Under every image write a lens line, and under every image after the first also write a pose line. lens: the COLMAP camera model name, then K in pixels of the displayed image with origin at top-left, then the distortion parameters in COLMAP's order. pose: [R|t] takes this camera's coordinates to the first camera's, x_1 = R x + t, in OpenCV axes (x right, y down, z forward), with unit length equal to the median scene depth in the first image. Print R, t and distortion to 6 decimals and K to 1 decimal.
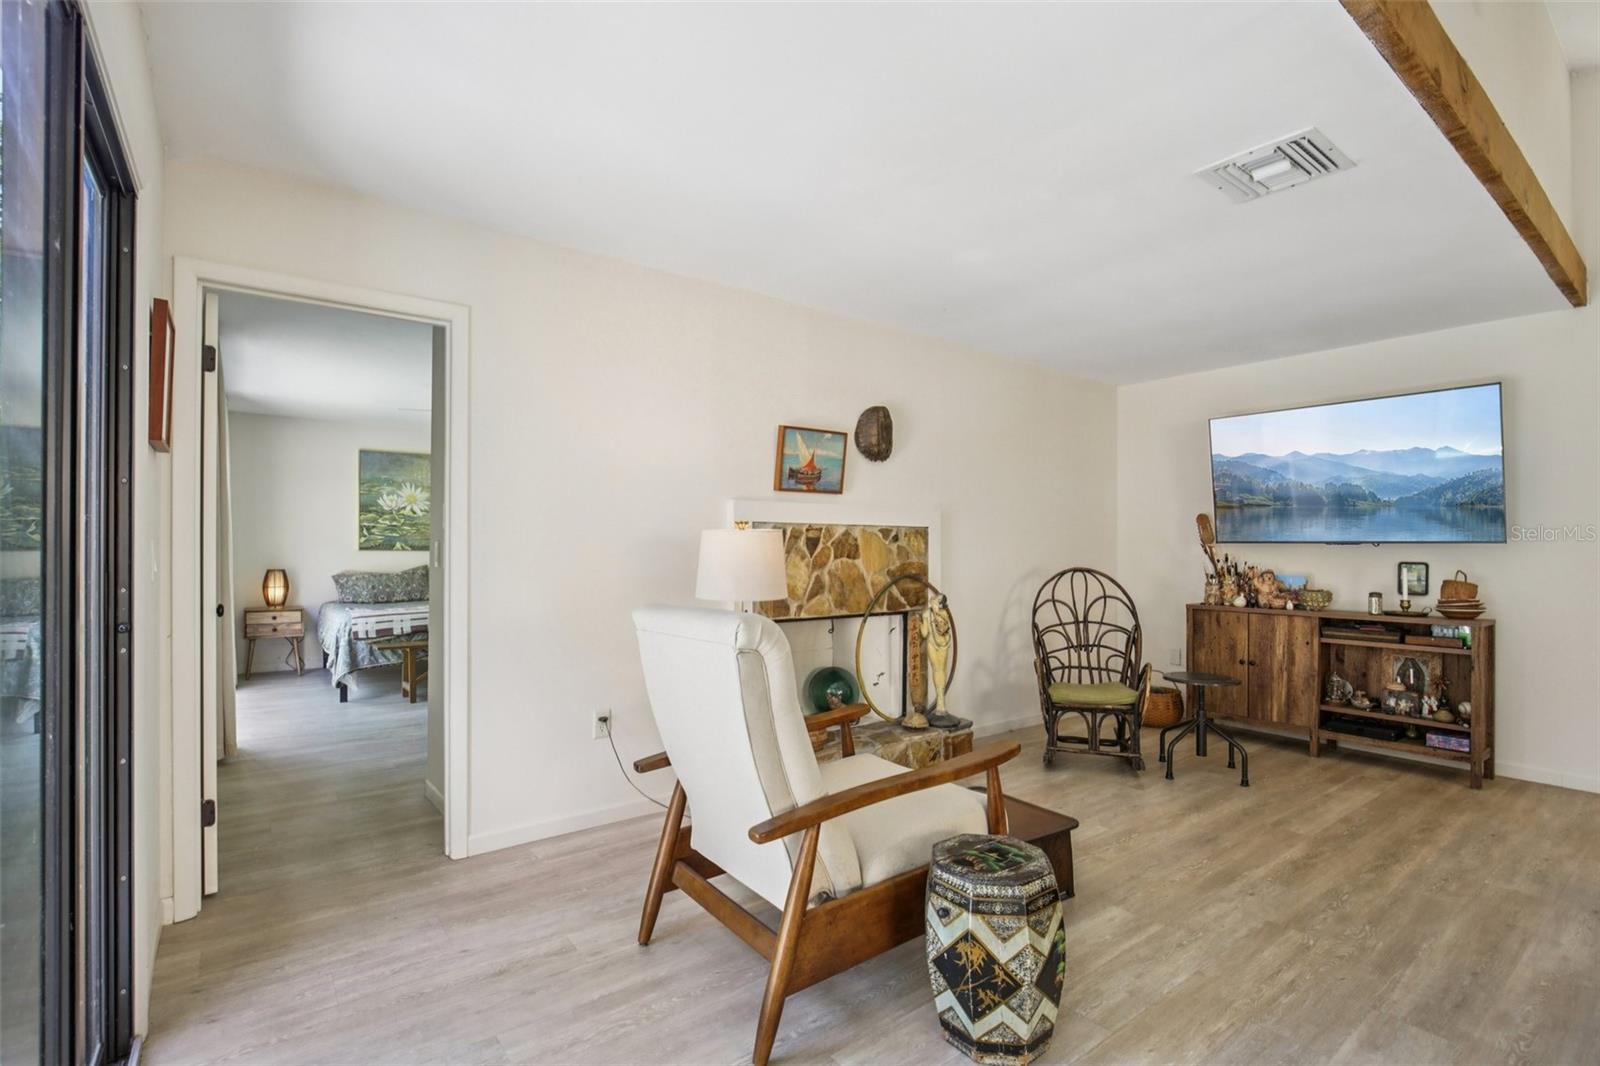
lens RADIAL K [[730.2, 0, 790.8], [0, 730.2, 544.3], [0, 0, 1]] dist [-0.021433, 0.000387]
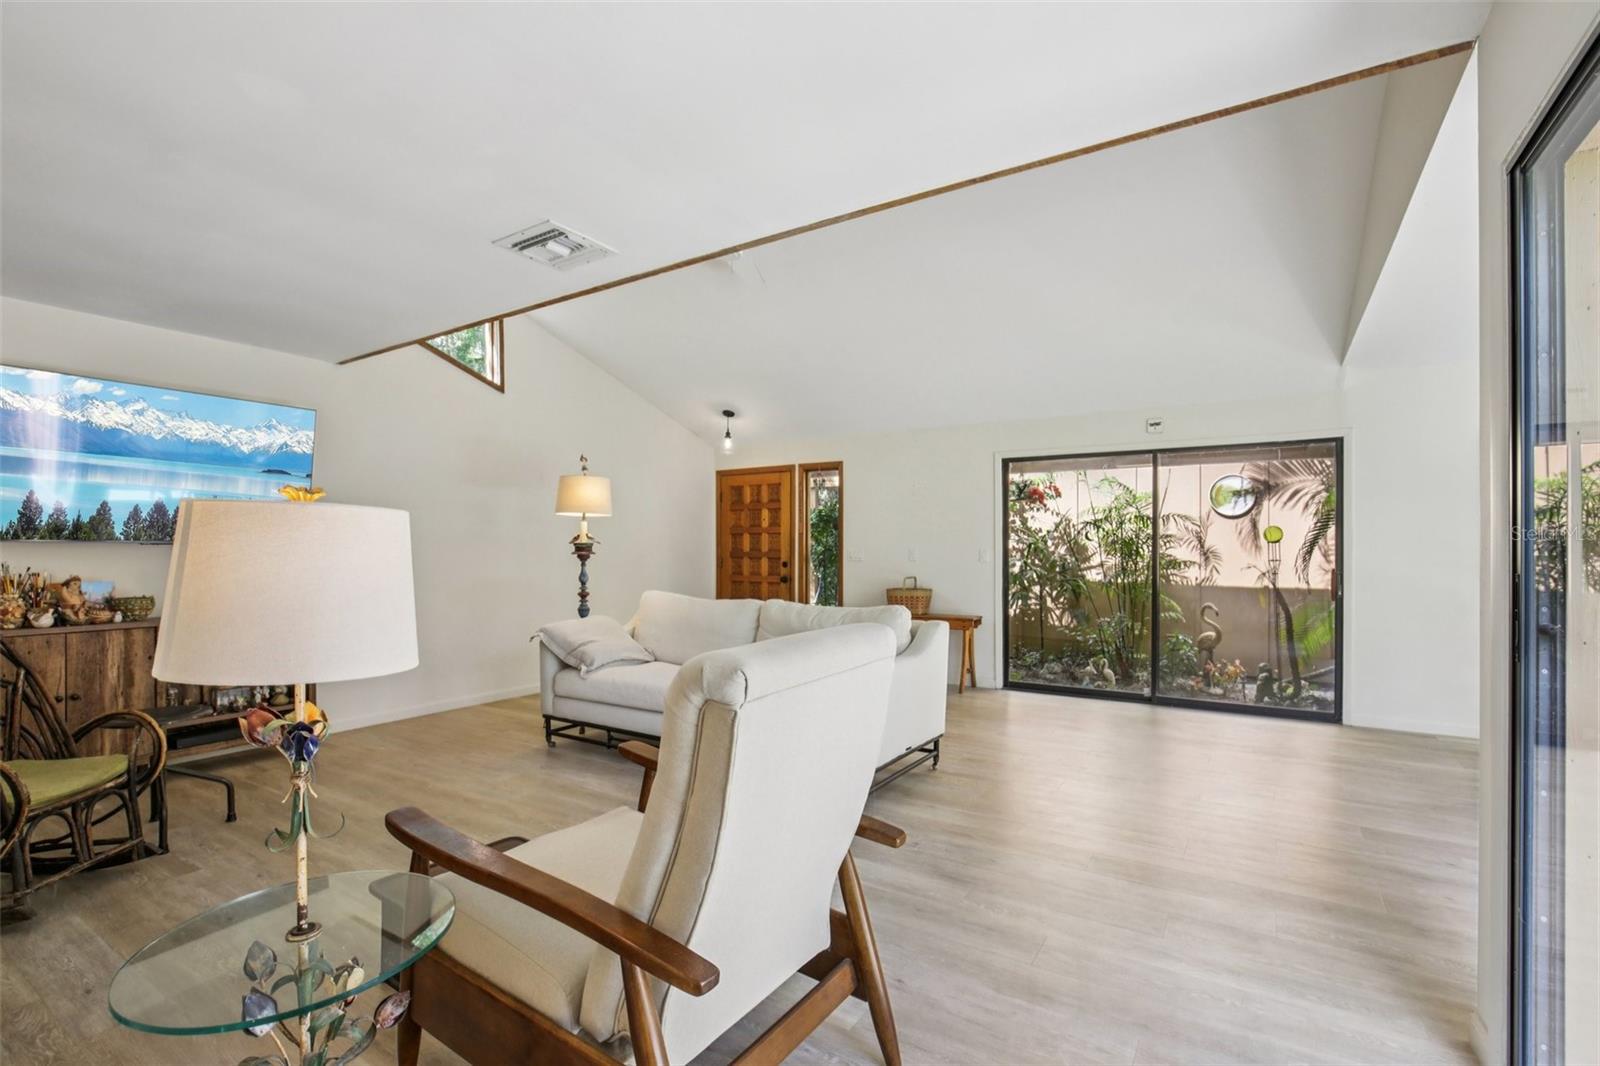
lens RADIAL K [[725.1, 0, 795.1], [0, 725.1, 548.9], [0, 0, 1]] dist [-0.019656, 0.000271]
pose [[-0.344545, -0.002690, 0.938766, -0.383293], [-0.004845, 0.999988, 0.001087, 0.000958], [-0.938757, -0.004174, -0.344554, 0.605357]]
